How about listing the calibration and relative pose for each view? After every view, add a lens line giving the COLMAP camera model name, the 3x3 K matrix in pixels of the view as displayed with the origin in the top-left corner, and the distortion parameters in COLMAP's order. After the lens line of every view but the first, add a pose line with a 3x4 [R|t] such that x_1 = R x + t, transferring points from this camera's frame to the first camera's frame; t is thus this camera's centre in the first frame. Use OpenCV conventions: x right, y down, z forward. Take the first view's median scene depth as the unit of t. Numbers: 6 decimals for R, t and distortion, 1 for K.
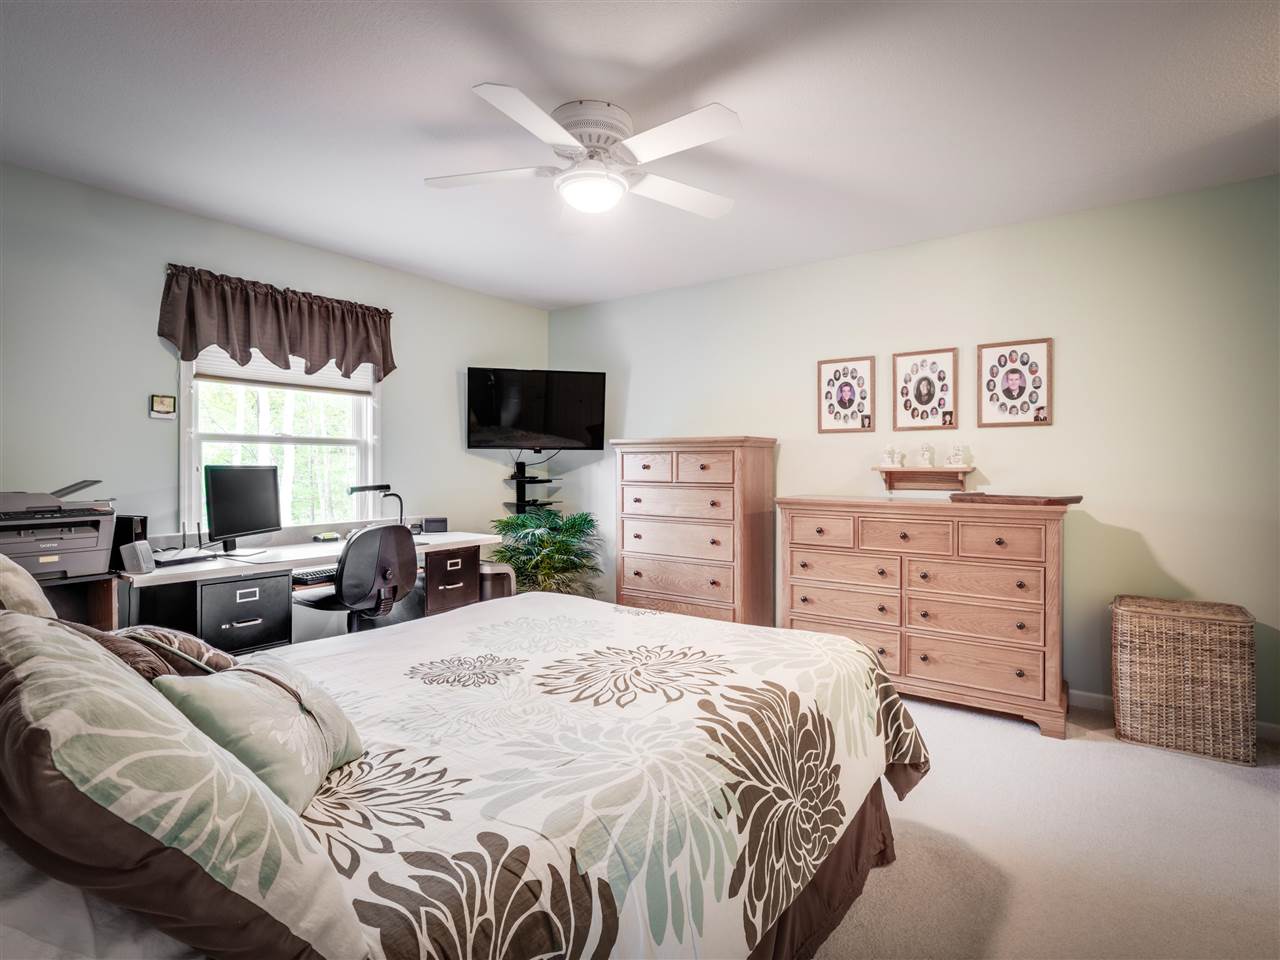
lens RADIAL K [[650.6, 0, 642.8], [0, 650.6, 468.3], [0, 0, 1]] dist [-0.000209, 0.001259]
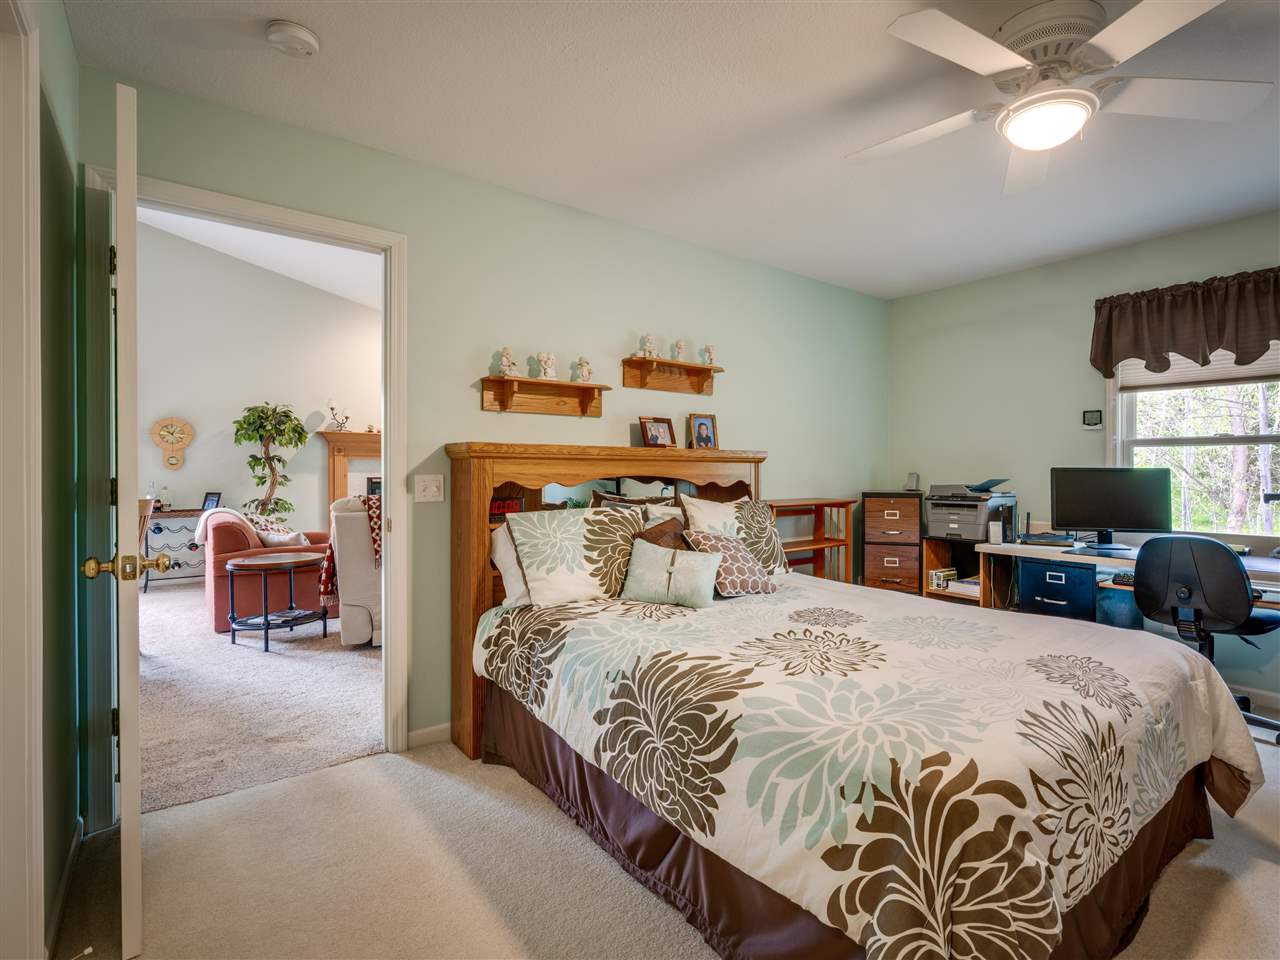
lens RADIAL K [[633.7, 0, 708.9], [0, 633.7, 477.9], [0, 0, 1]] dist [-0.001818, -0.000037]
pose [[-0.244529, 0.008888, -0.969601, 1.037686], [-0.004580, 0.999936, 0.010321, 0.007546], [0.969631, 0.006965, -0.244473, 1.058499]]
